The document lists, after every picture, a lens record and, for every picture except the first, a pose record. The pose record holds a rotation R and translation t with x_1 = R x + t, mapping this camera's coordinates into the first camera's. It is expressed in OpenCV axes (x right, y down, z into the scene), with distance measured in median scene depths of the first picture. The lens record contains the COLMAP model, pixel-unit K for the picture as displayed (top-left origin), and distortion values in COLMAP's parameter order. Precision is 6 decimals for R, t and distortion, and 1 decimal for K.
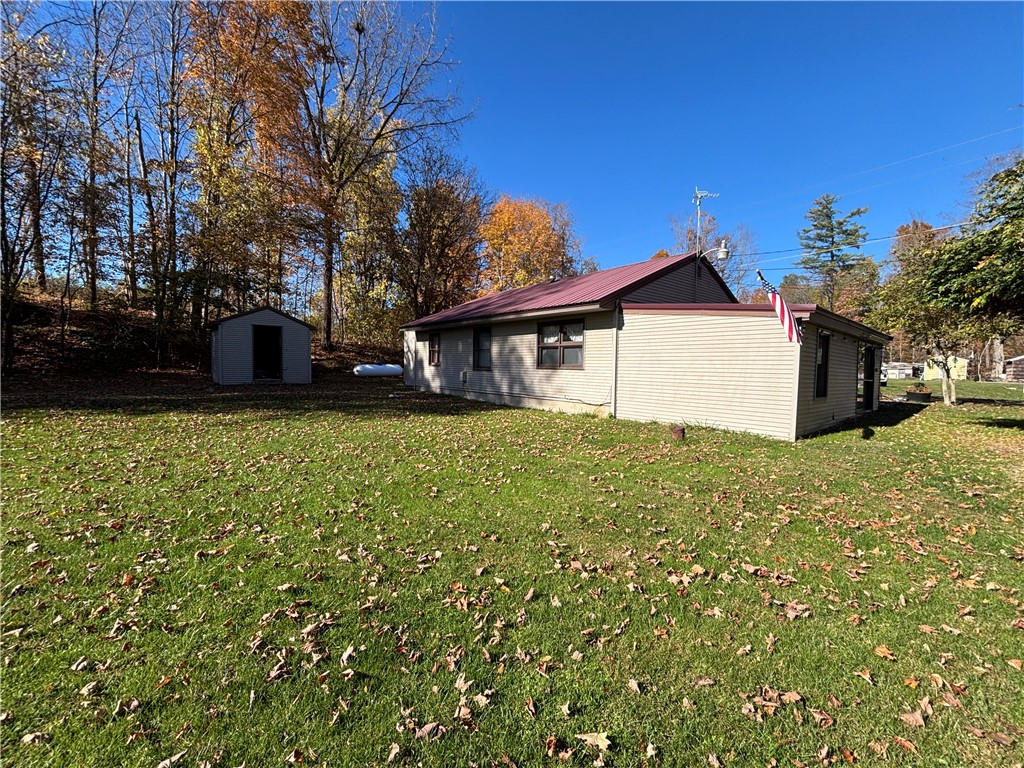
lens RADIAL K [[413.7, 0, 513.8], [0, 413.7, 388.0], [0, 0, 1]] dist [-0.006575, 0.000781]
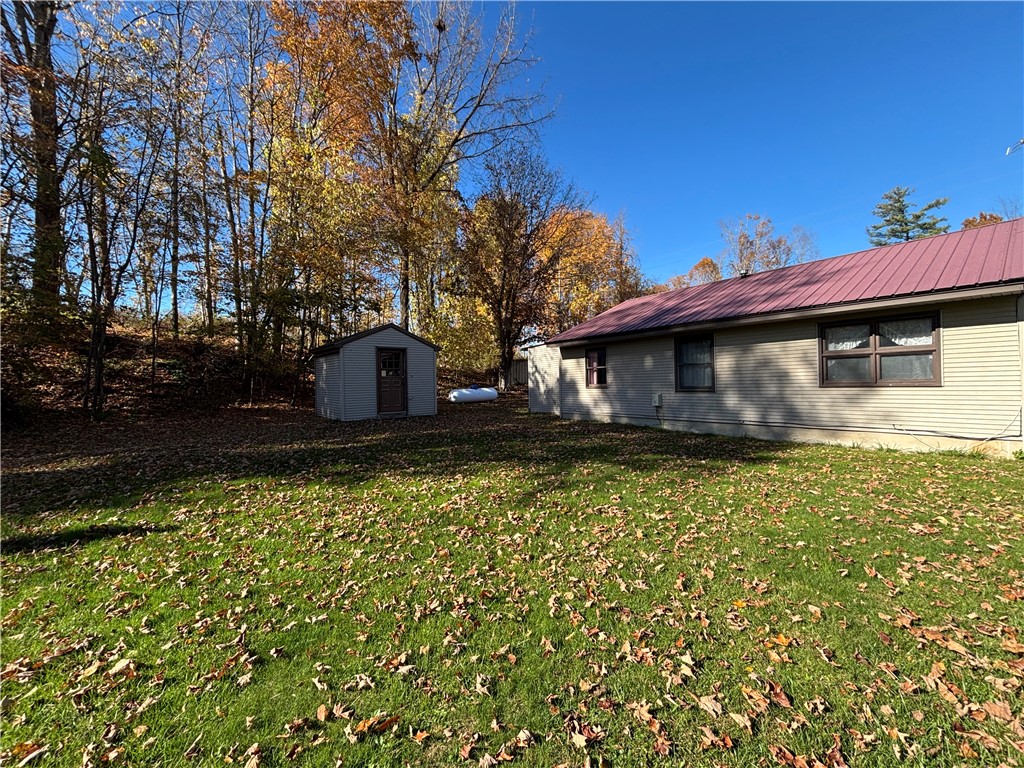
lens RADIAL K [[413.7, 0, 511.8], [0, 413.7, 387.9], [0, 0, 1]] dist [-0.006575, 0.000781]
pose [[0.998326, -0.038135, -0.043484, -0.471699], [0.036129, 0.998287, -0.046027, -0.034070], [0.045165, 0.044379, 0.997993, 0.277145]]
